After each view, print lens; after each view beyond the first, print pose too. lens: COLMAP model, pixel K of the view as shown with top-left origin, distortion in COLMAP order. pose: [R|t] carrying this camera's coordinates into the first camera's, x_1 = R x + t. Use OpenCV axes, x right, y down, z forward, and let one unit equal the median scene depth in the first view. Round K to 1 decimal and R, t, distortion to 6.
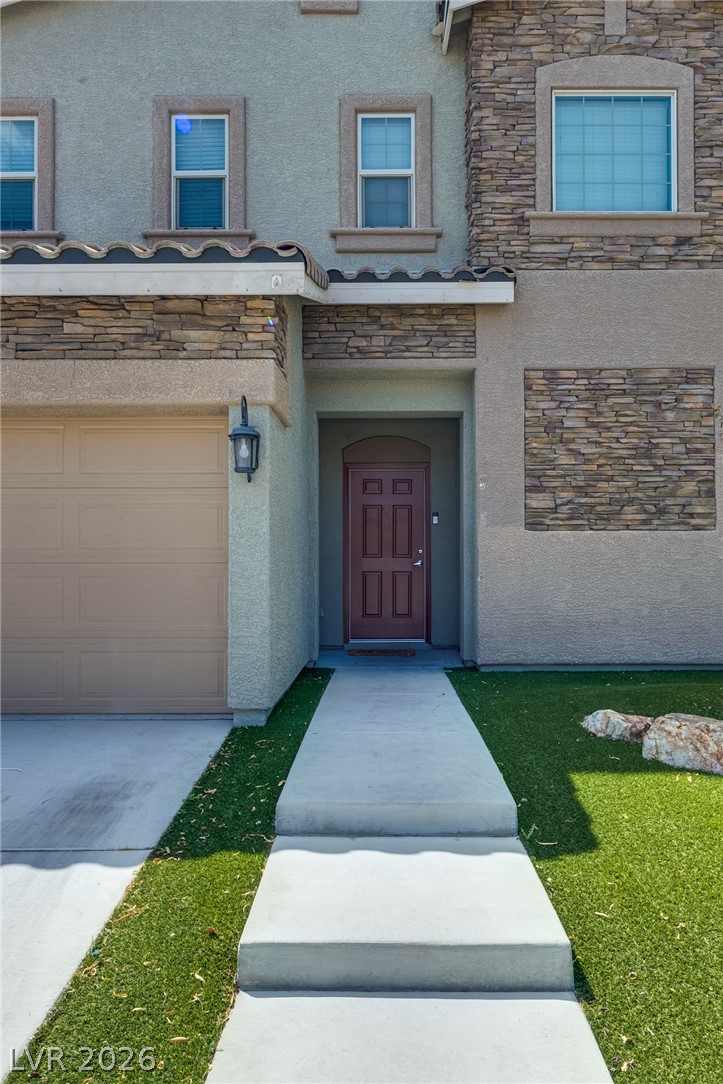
lens RADIAL K [[731.1, 0, 371.0], [0, 731.1, 546.1], [0, 0, 1]] dist [0.004751, -0.007552]
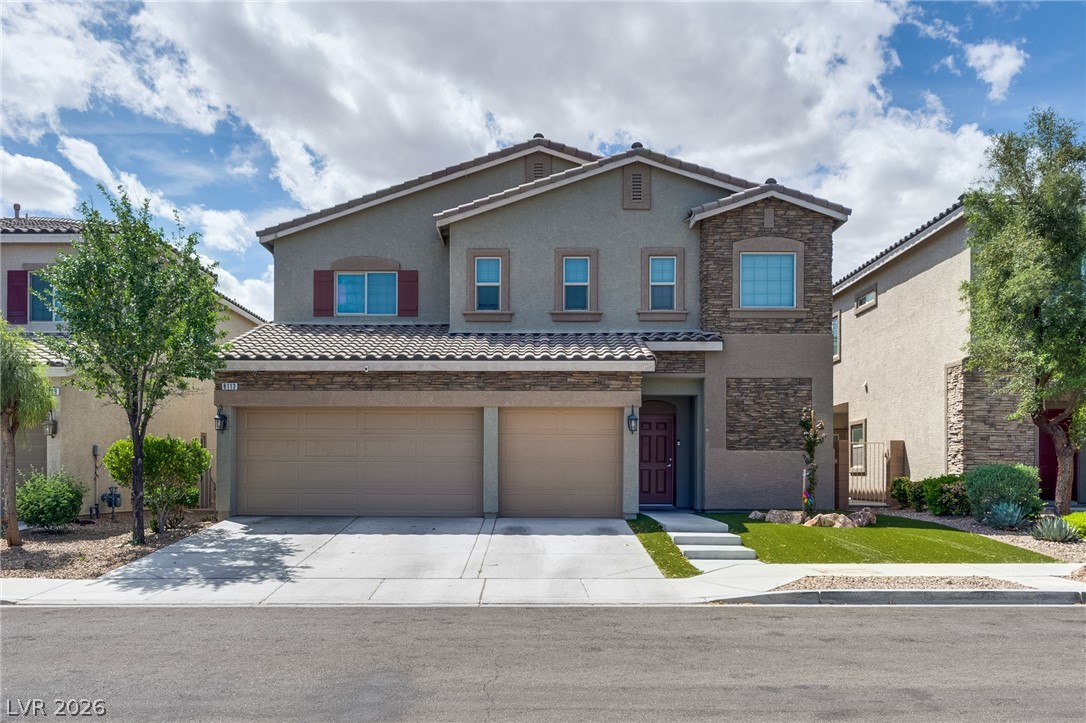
lens RADIAL K [[882.1, 0, 488.6], [0, 882.1, 461.1], [0, 0, 1]] dist [-0.014682, 0.009323]
pose [[0.999293, 0.008213, -0.036699, -0.416719], [-0.008030, 0.999955, 0.005128, 0.004550], [0.036739, -0.004829, 0.999313, -1.722337]]
